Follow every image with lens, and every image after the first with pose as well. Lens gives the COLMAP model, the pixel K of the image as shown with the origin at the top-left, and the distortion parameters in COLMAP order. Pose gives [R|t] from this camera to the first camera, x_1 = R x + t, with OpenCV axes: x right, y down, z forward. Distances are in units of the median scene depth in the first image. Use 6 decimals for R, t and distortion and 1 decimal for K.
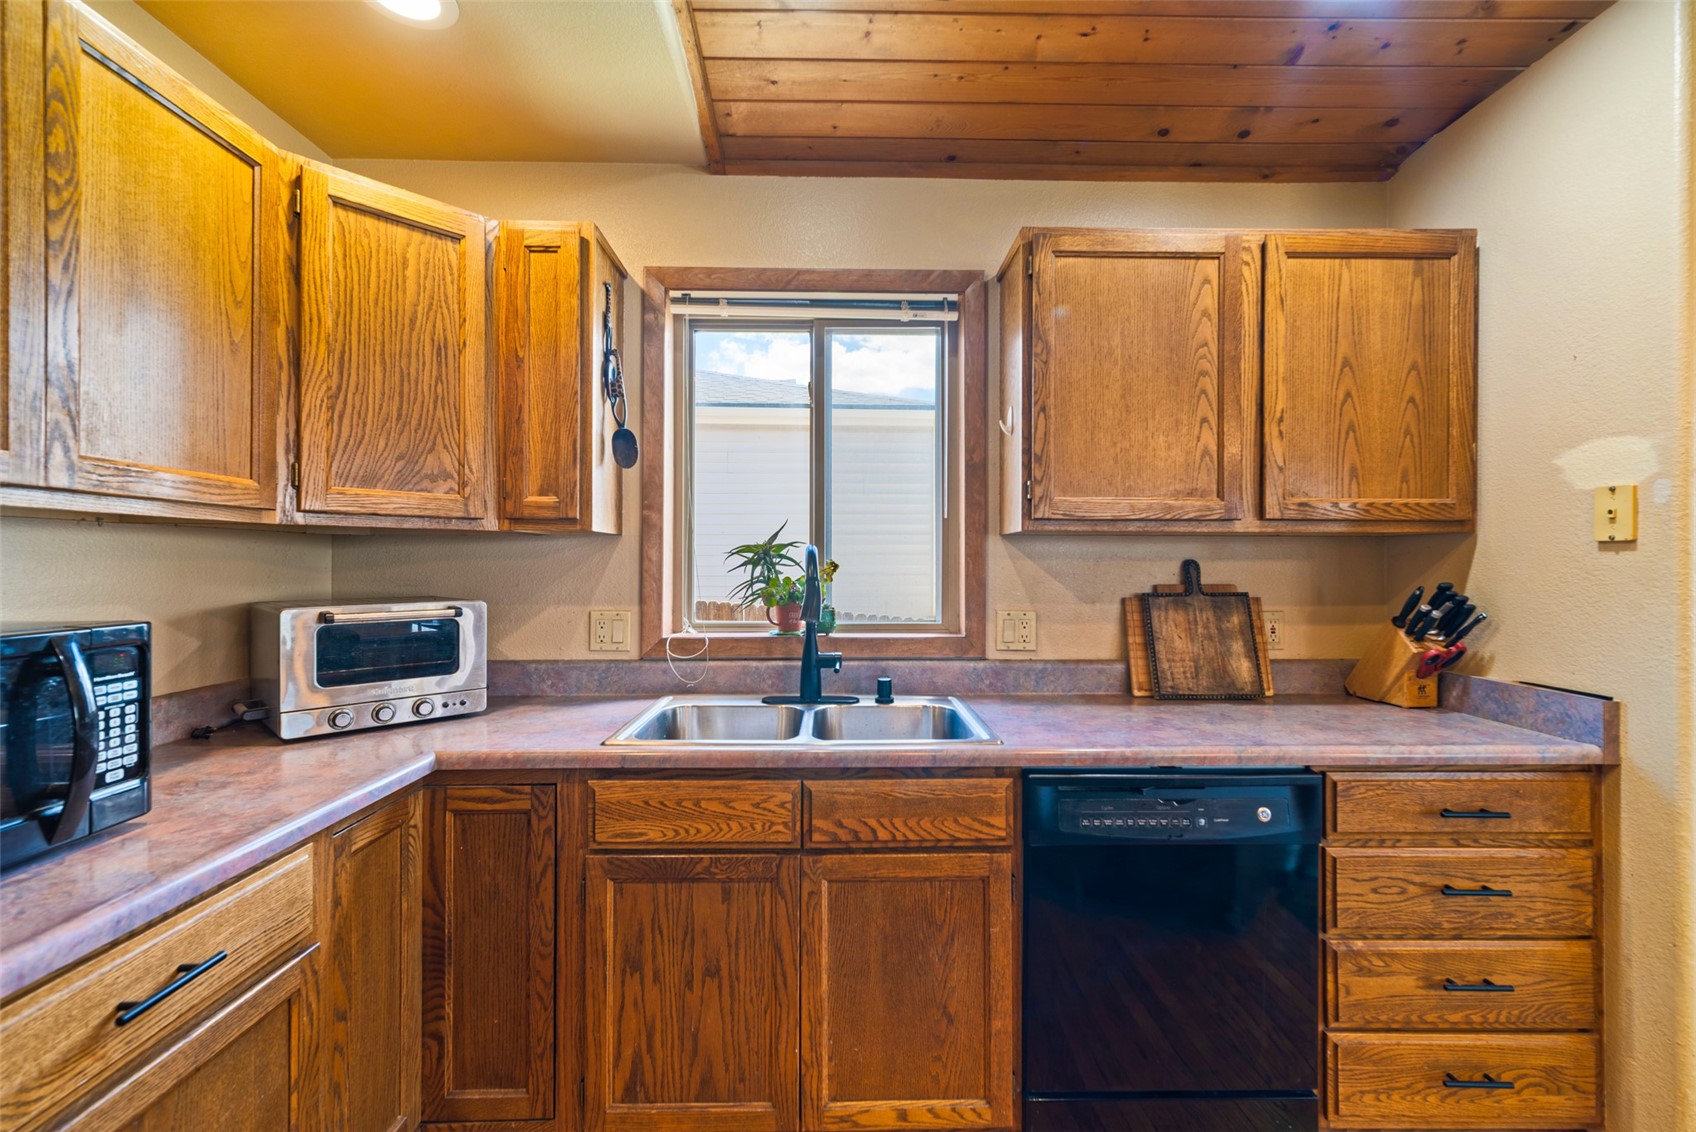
lens RADIAL K [[755.1, 0, 847.2], [0, 755.1, 555.5], [0, 0, 1]] dist [0.022670, 0.000548]
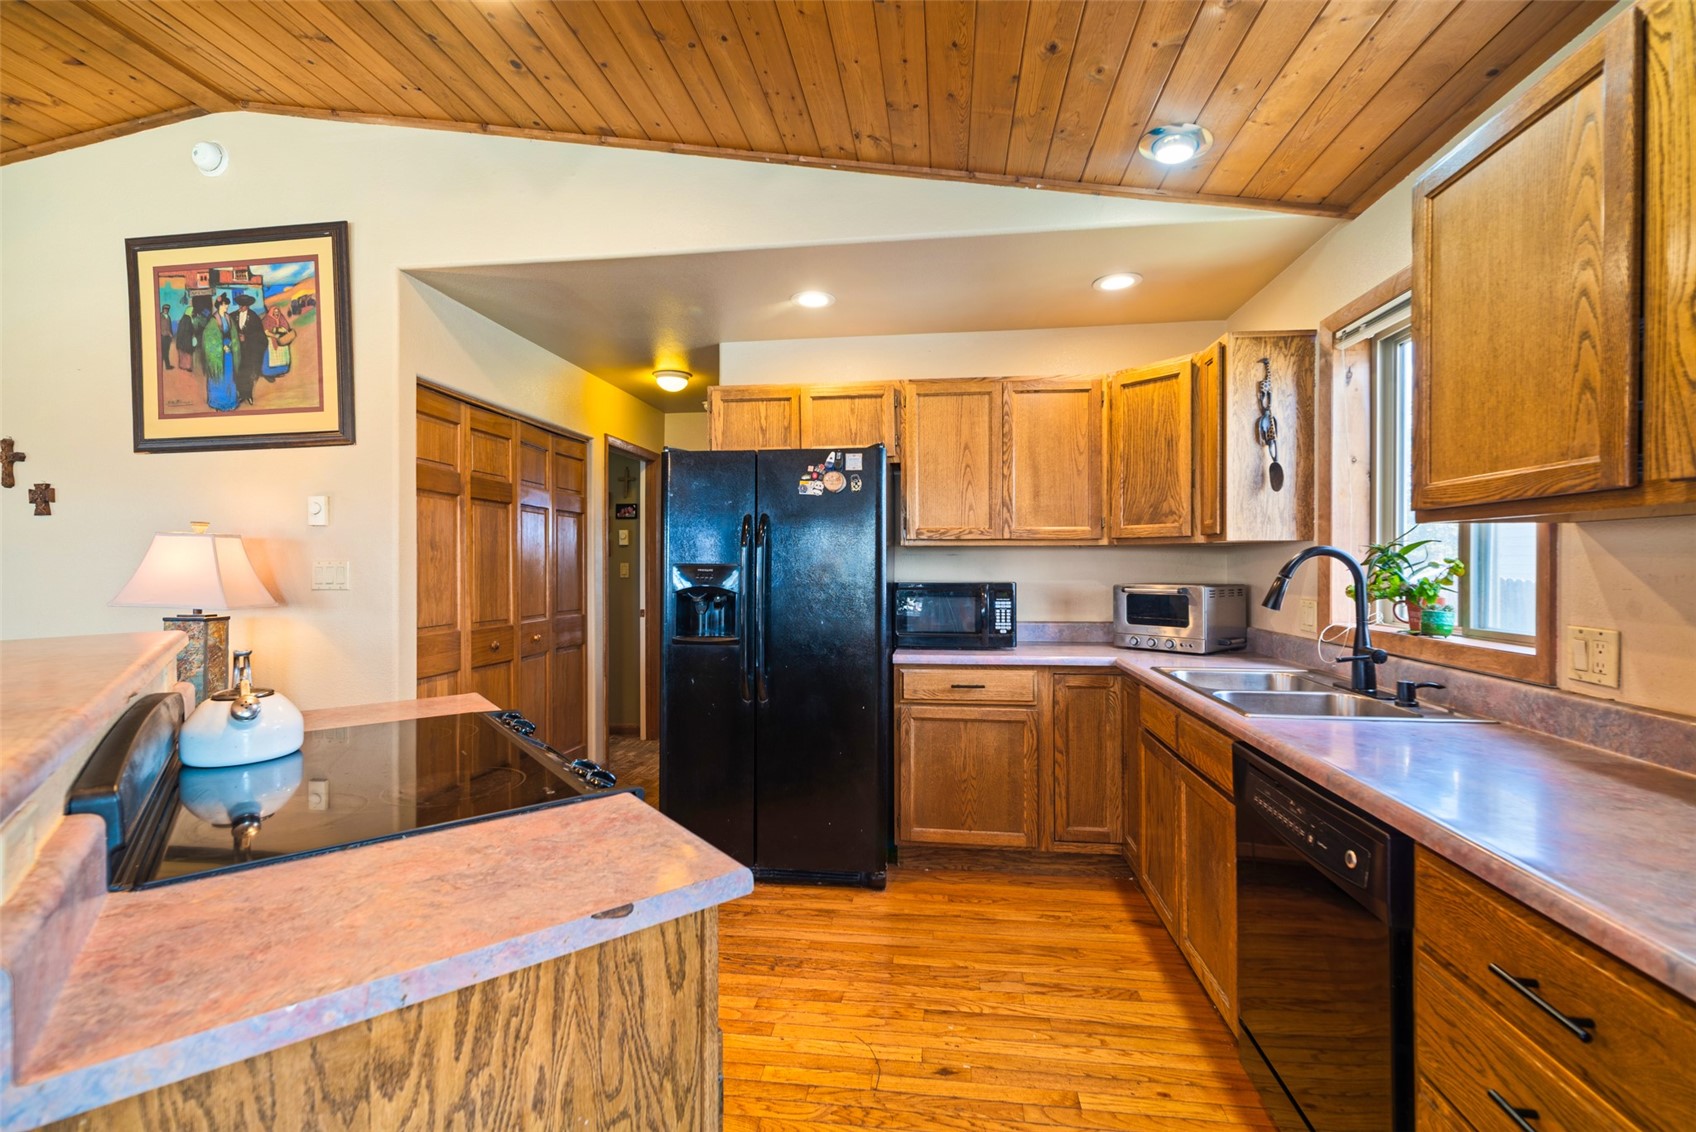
lens RADIAL K [[755.1, 0, 847.2], [0, 755.1, 555.5], [0, 0, 1]] dist [0.022670, 0.000548]
pose [[-0.154798, -0.012606, -0.987866, 1.235747], [0.009821, 0.999850, -0.014297, 0.010085], [0.987897, -0.011915, -0.154651, 0.492759]]
